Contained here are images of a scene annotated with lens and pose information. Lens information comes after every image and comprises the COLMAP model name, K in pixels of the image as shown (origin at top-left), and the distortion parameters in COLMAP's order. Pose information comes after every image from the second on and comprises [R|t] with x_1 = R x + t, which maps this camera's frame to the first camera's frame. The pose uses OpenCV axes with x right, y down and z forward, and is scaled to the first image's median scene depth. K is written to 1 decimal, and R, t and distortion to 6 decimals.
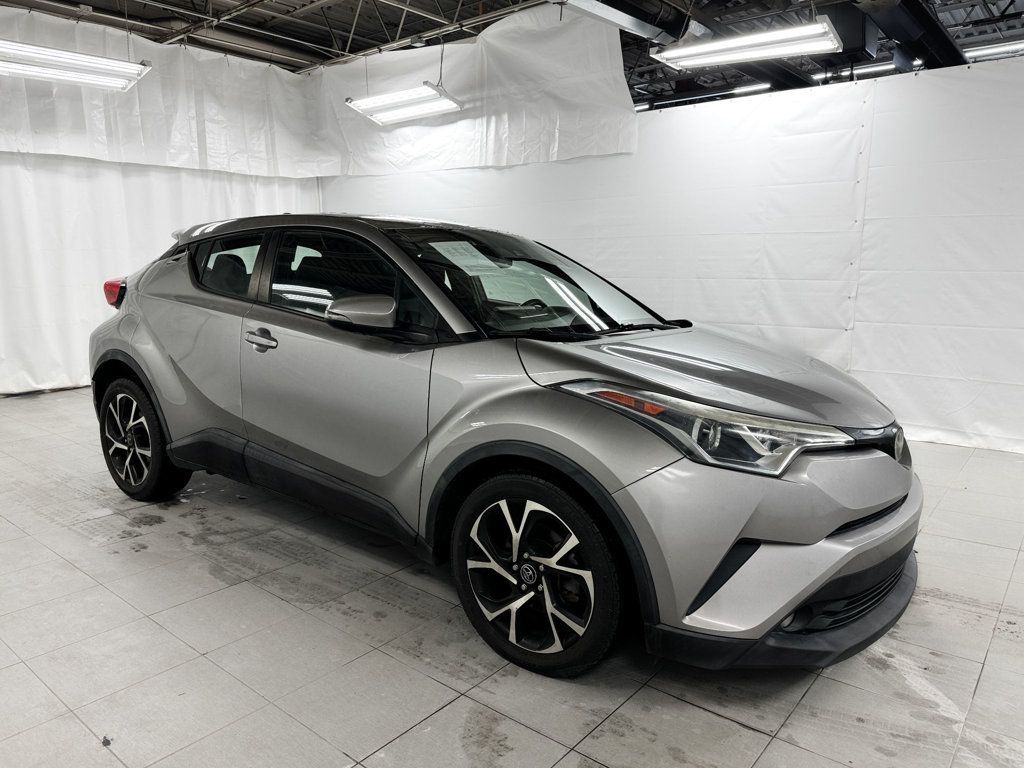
lens RADIAL K [[728.9, 0, 513.6], [0, 728.9, 385.8], [0, 0, 1]] dist [-0.035403, 0.004106]
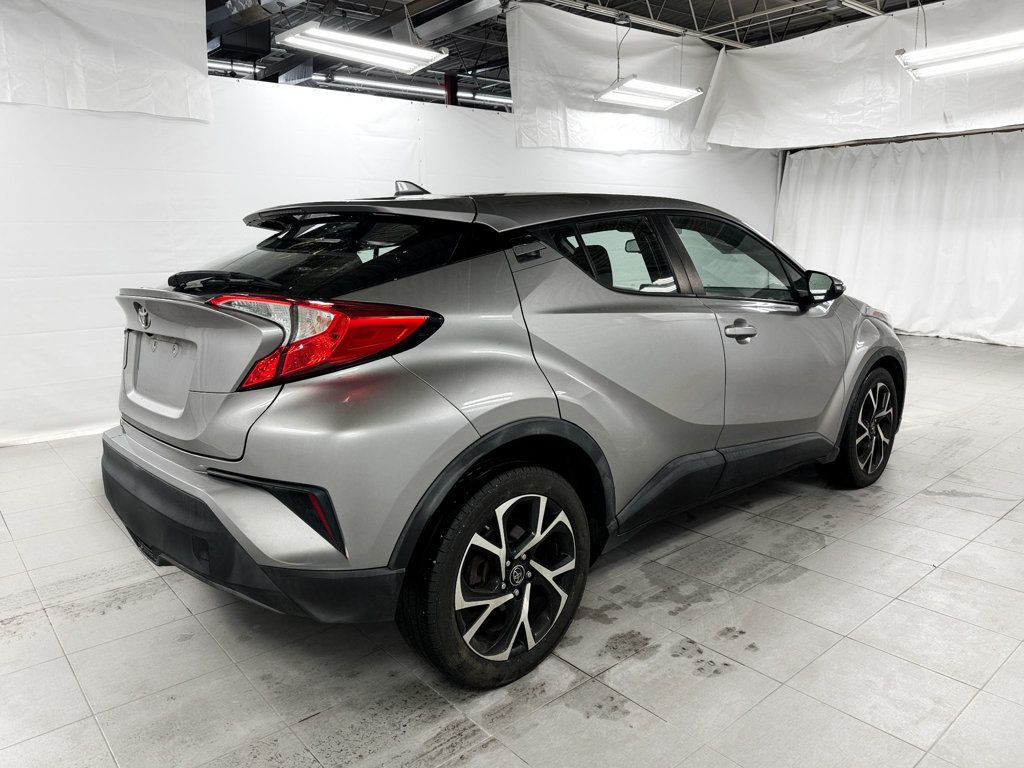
lens RADIAL K [[728.9, 0, 513.6], [0, 728.9, 385.8], [0, 0, 1]] dist [-0.035403, 0.004106]
pose [[0.169368, -0.185665, 0.967906, -1.206874], [0.176977, 0.971860, 0.155456, -0.173178], [-0.969533, 0.144968, 0.197460, 1.015840]]
